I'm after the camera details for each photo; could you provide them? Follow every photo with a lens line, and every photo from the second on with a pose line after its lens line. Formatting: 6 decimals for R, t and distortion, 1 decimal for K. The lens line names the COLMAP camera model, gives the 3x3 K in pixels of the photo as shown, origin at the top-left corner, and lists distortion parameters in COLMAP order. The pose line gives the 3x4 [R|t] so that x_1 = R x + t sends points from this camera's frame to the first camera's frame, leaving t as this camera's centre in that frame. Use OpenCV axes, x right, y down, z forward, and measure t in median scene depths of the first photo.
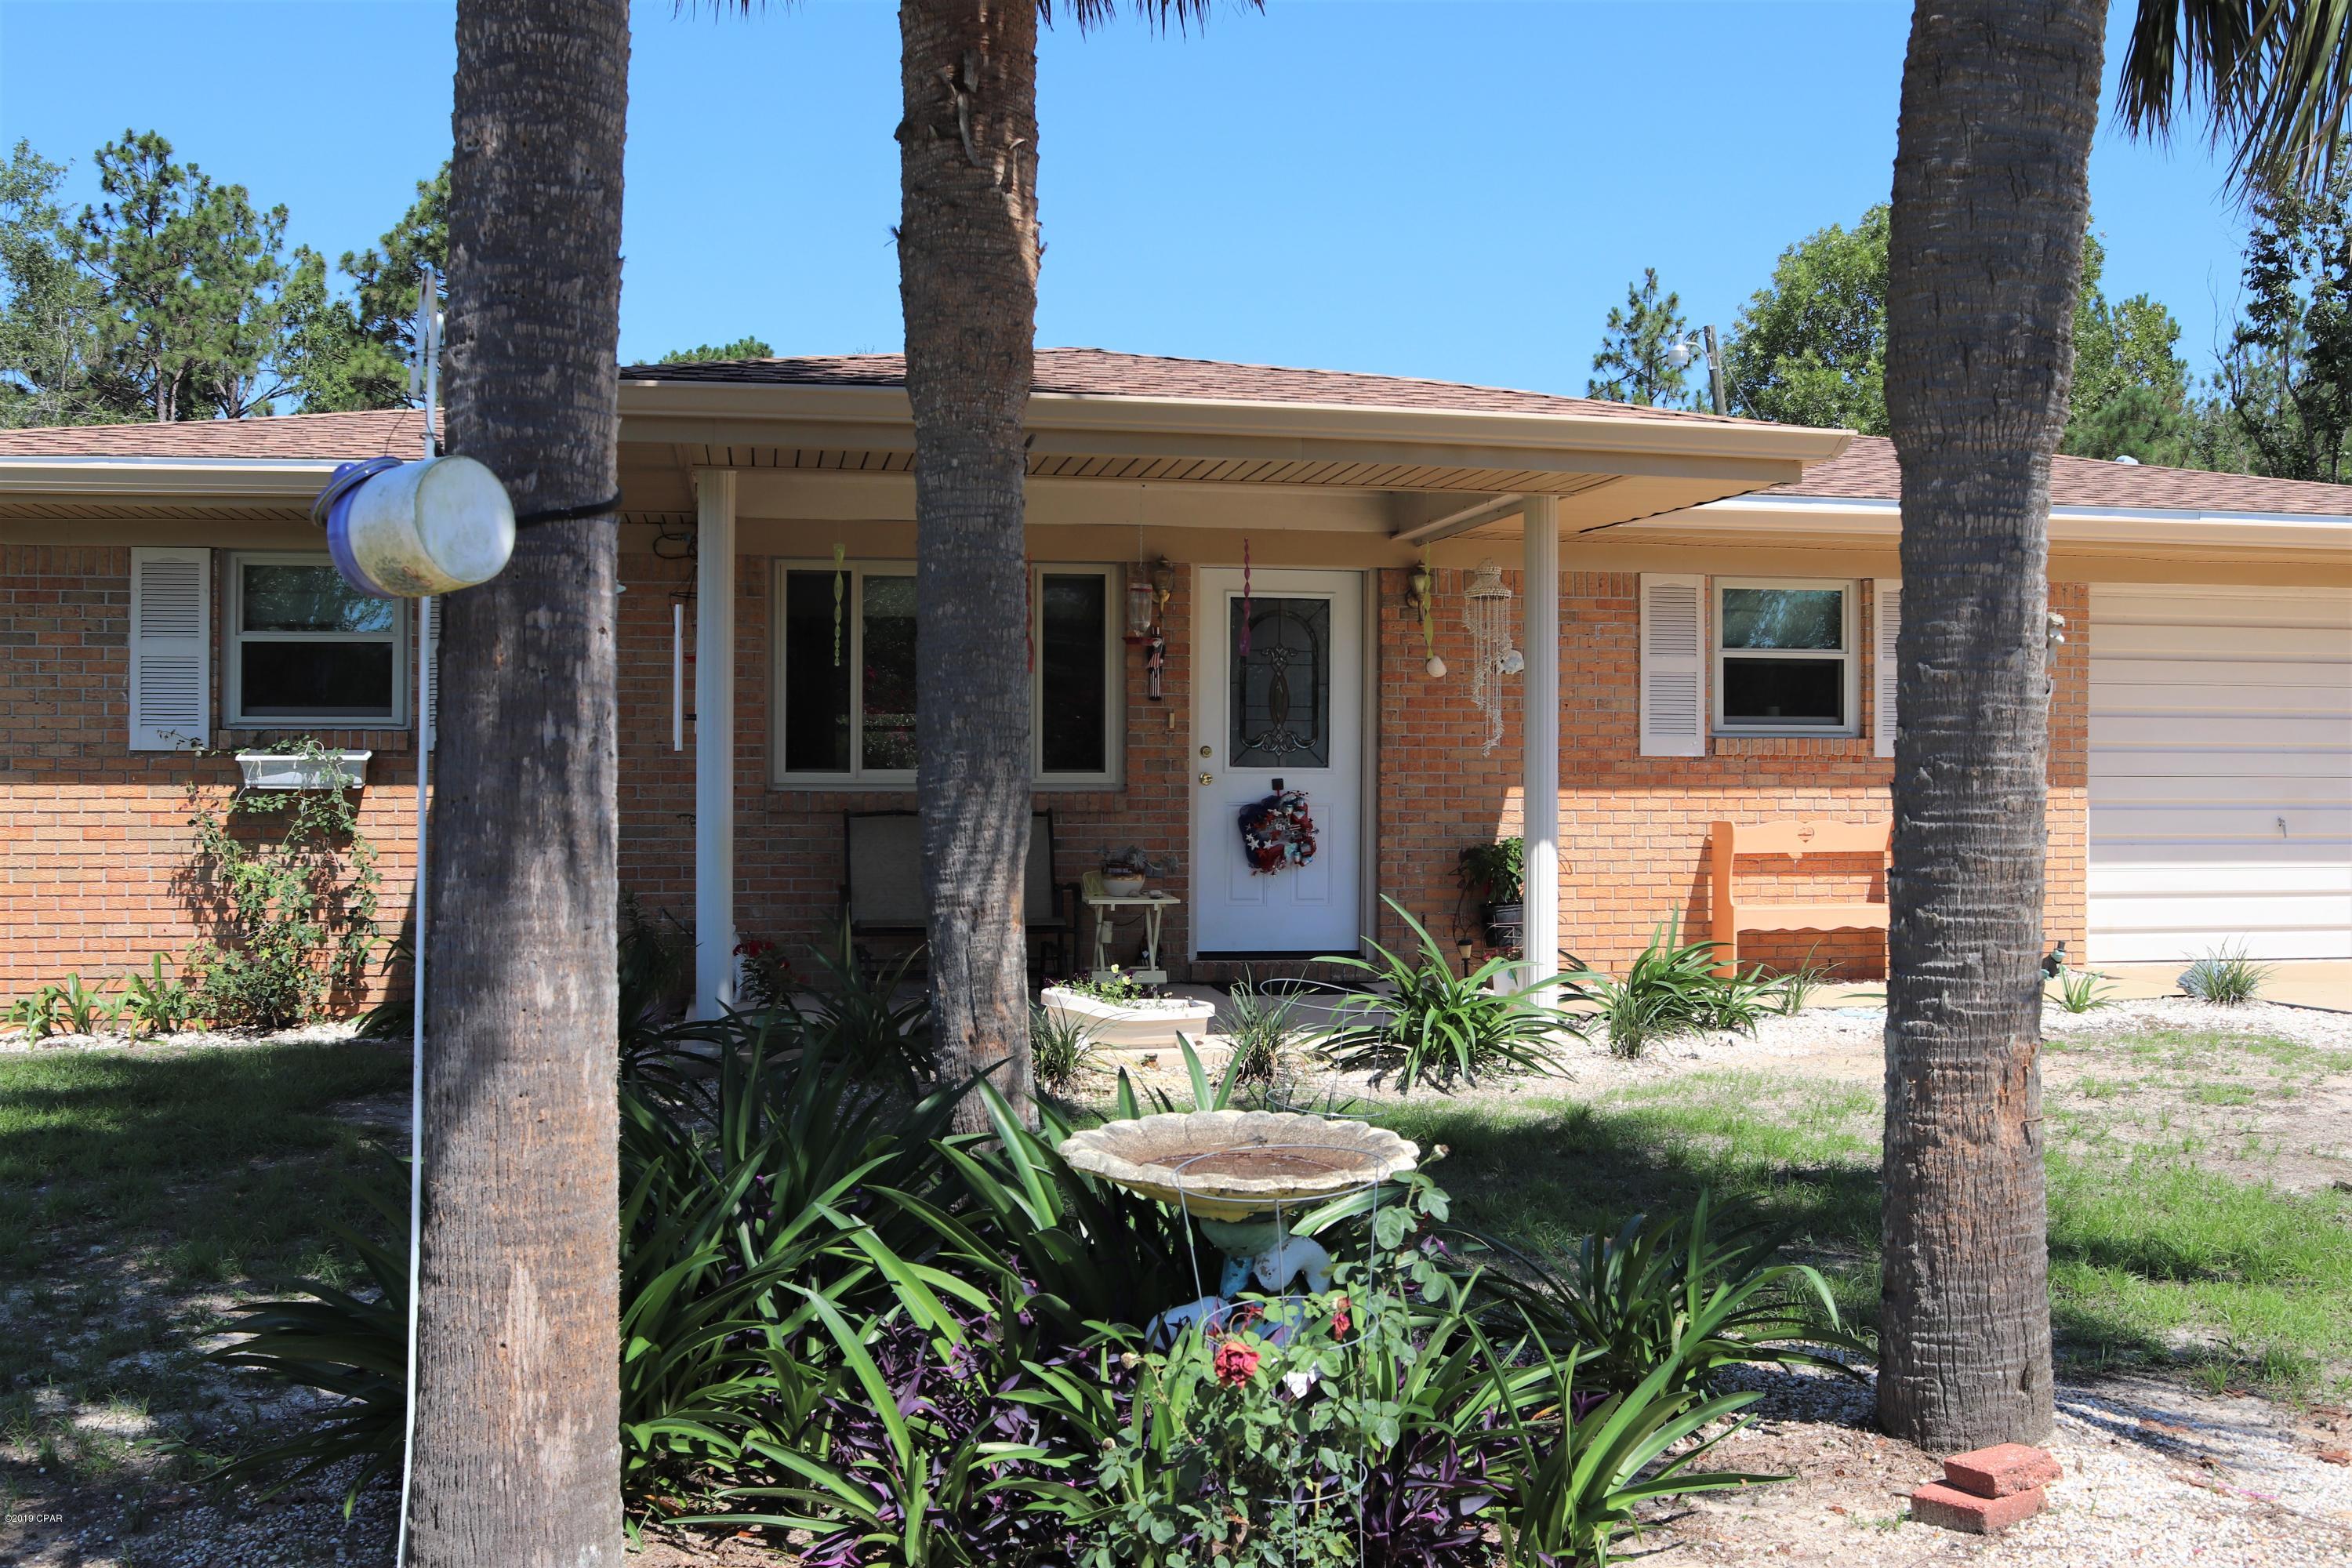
lens RADIAL K [[2391.3, 0, 1176.2], [0, 2391.3, 792.1], [0, 0, 1]] dist [-0.075072, 0.000000]
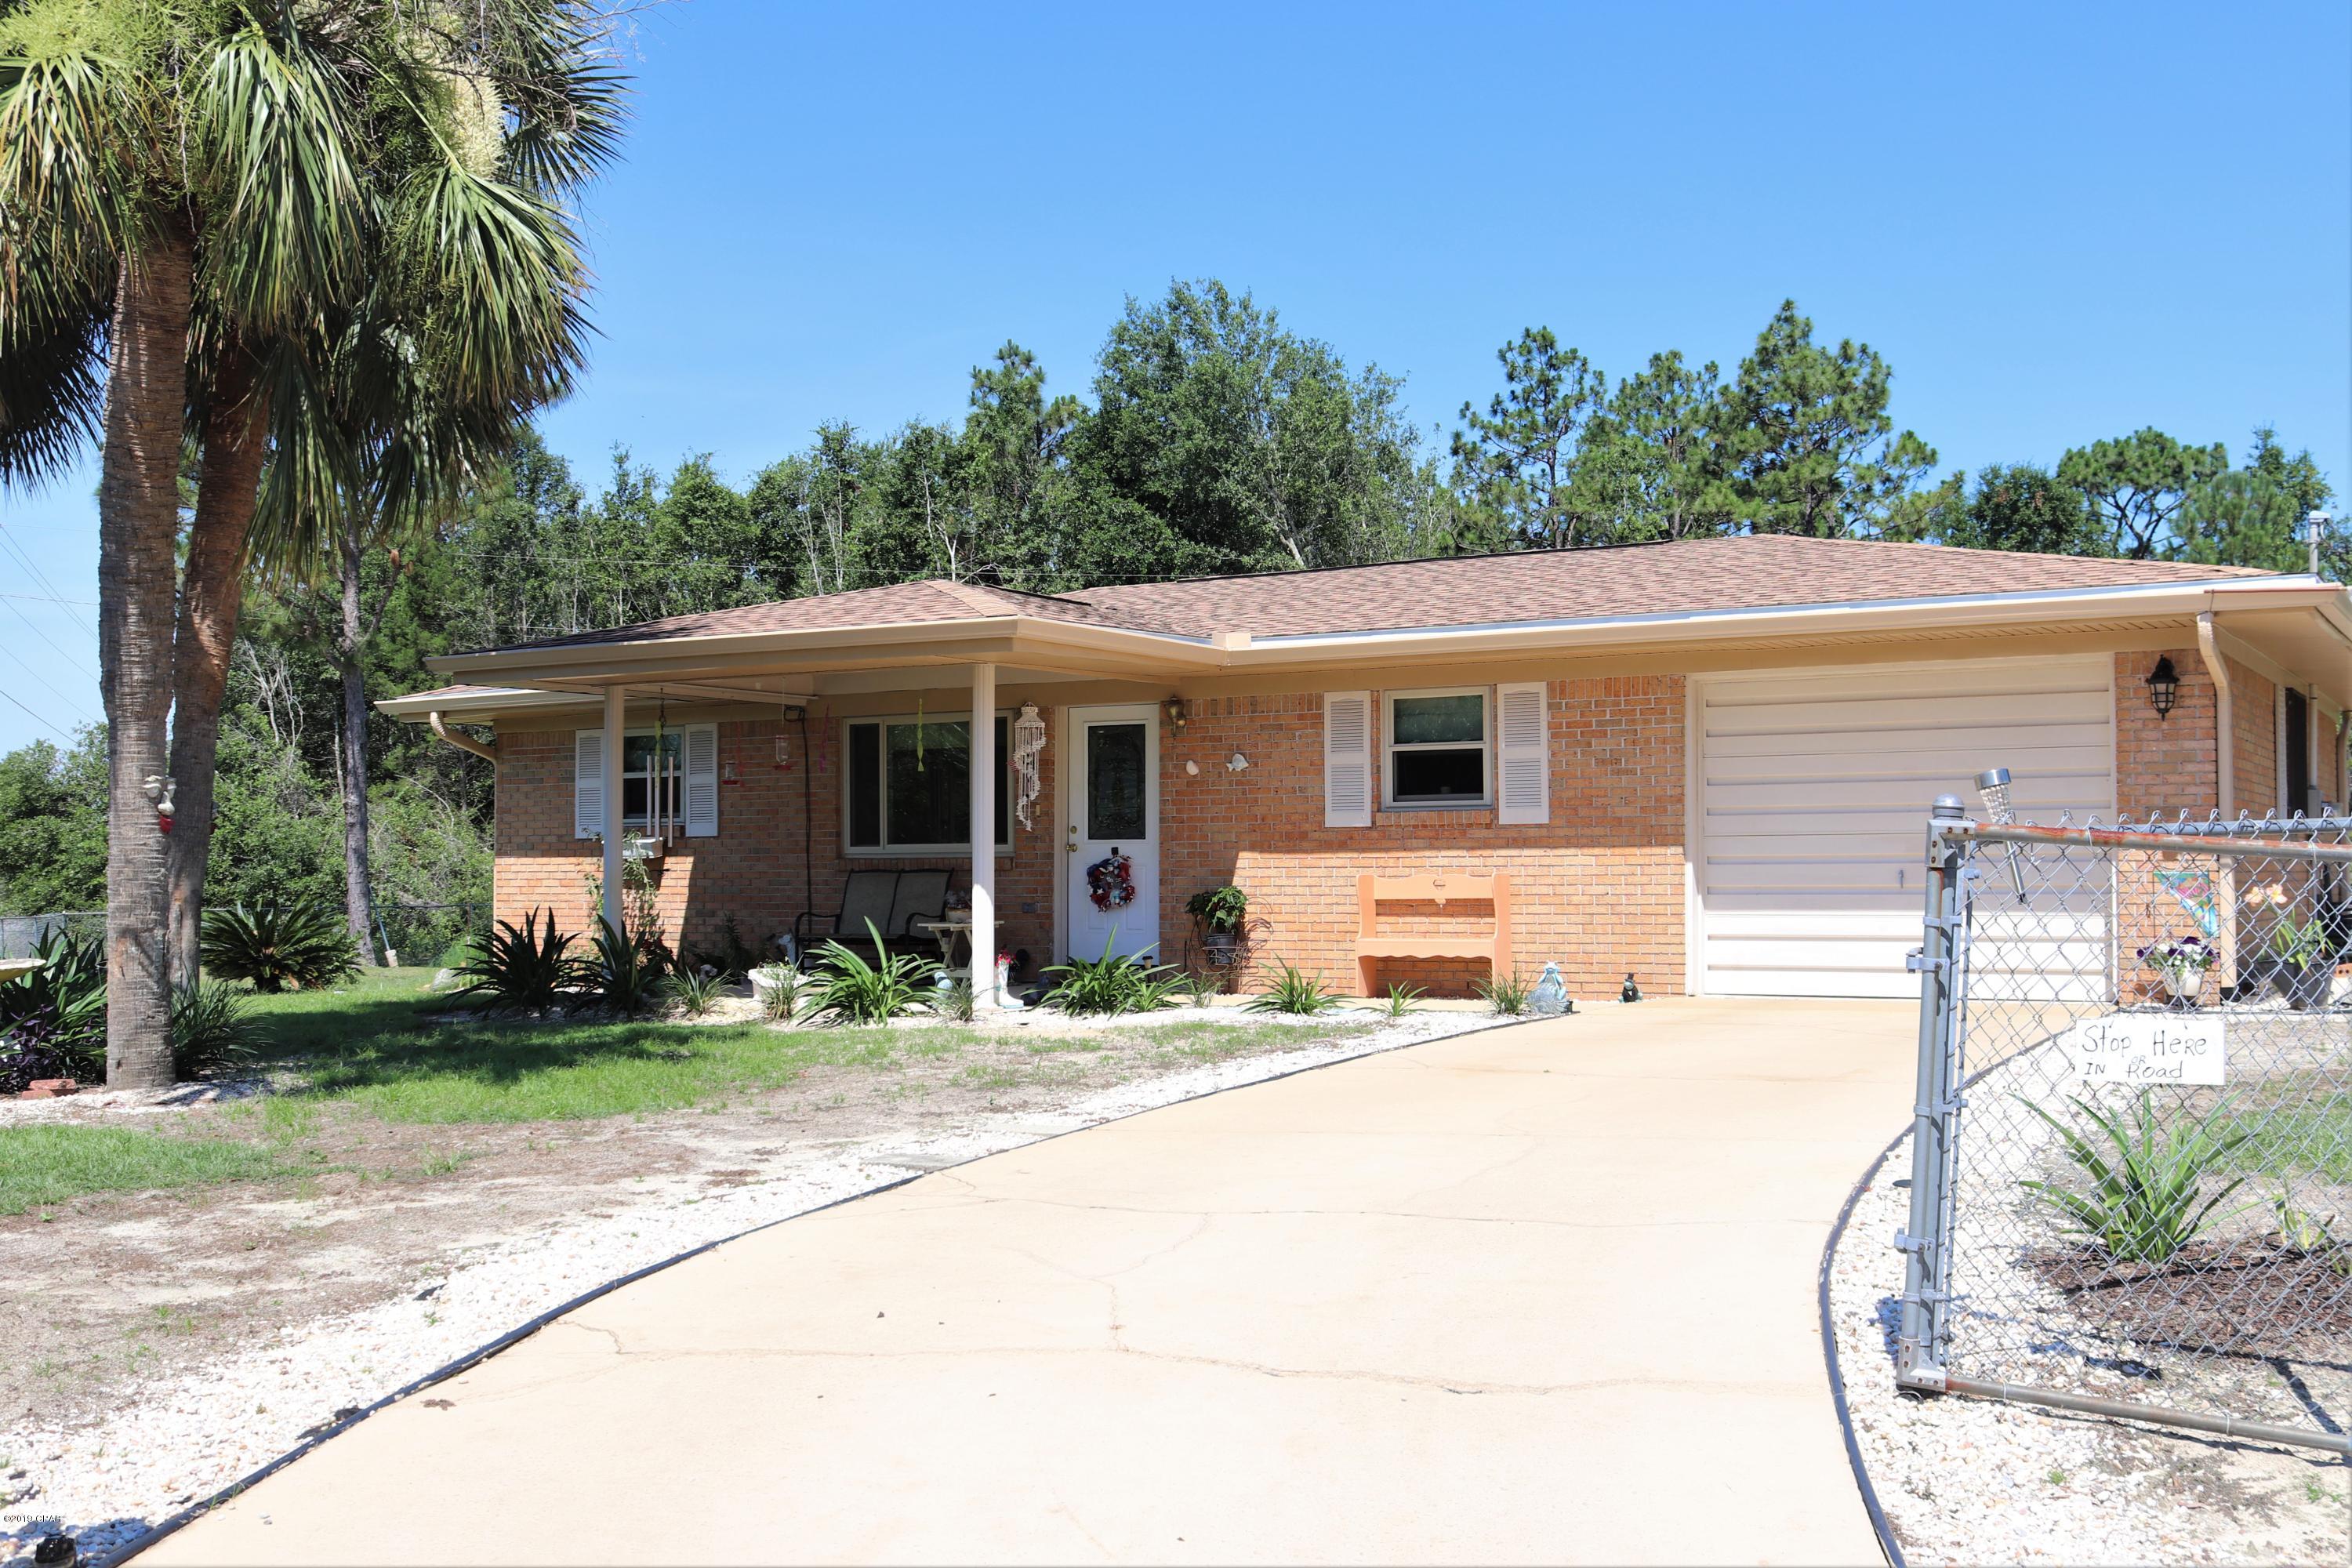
lens RADIAL K [[2323.0, 0, 1176.7], [0, 2323.0, 784.0], [0, 0, 1]] dist [-0.143030, 0.000000]
pose [[0.744641, -0.030151, -0.666784, 1.008430], [0.003800, 0.999155, -0.040936, 0.013964], [0.667455, 0.027949, 0.744126, -0.040715]]
